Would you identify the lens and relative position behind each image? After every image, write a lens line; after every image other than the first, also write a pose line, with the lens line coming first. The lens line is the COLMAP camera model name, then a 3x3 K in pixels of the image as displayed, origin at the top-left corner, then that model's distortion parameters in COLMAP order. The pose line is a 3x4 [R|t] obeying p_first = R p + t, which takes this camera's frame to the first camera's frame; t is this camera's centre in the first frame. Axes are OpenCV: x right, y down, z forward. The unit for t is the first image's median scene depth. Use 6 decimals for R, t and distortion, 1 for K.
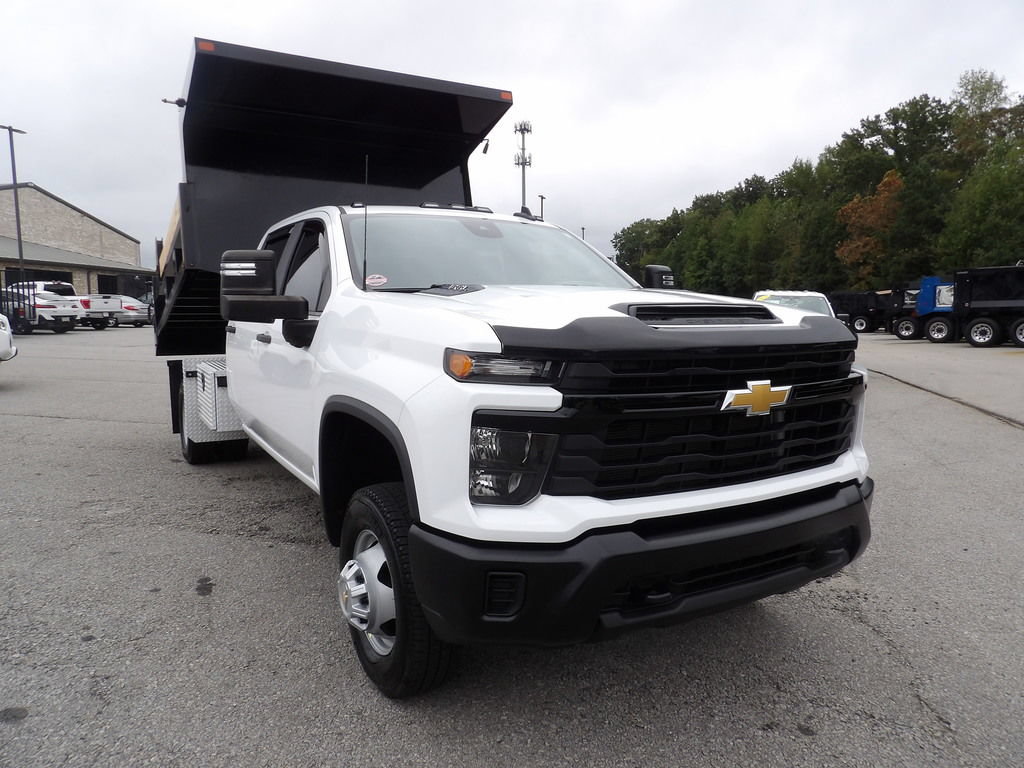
lens RADIAL K [[732.2, 0, 516.4], [0, 732.2, 379.0], [0, 0, 1]] dist [-0.035447, 0.044318]
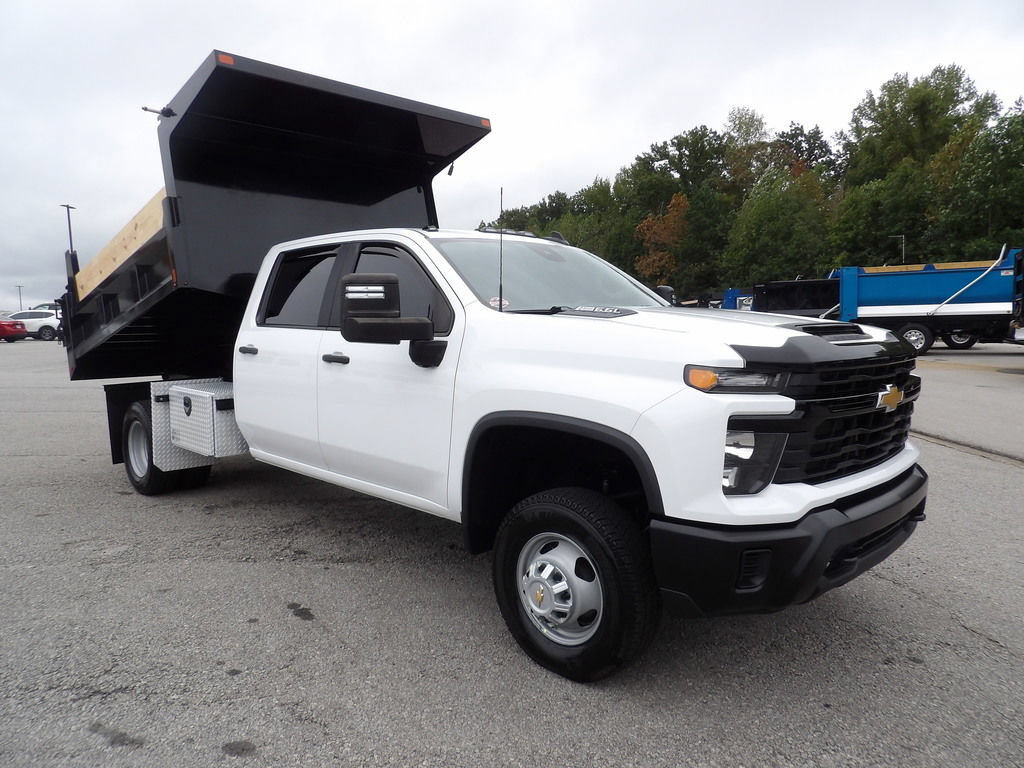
lens RADIAL K [[732.2, 0, 513.7], [0, 732.2, 380.6], [0, 0, 1]] dist [-0.035447, 0.044318]
pose [[0.966535, -0.031026, 0.254651, -0.380709], [0.034336, 0.999374, -0.008563, -0.009684], [-0.254226, 0.017020, 0.966995, -0.034165]]
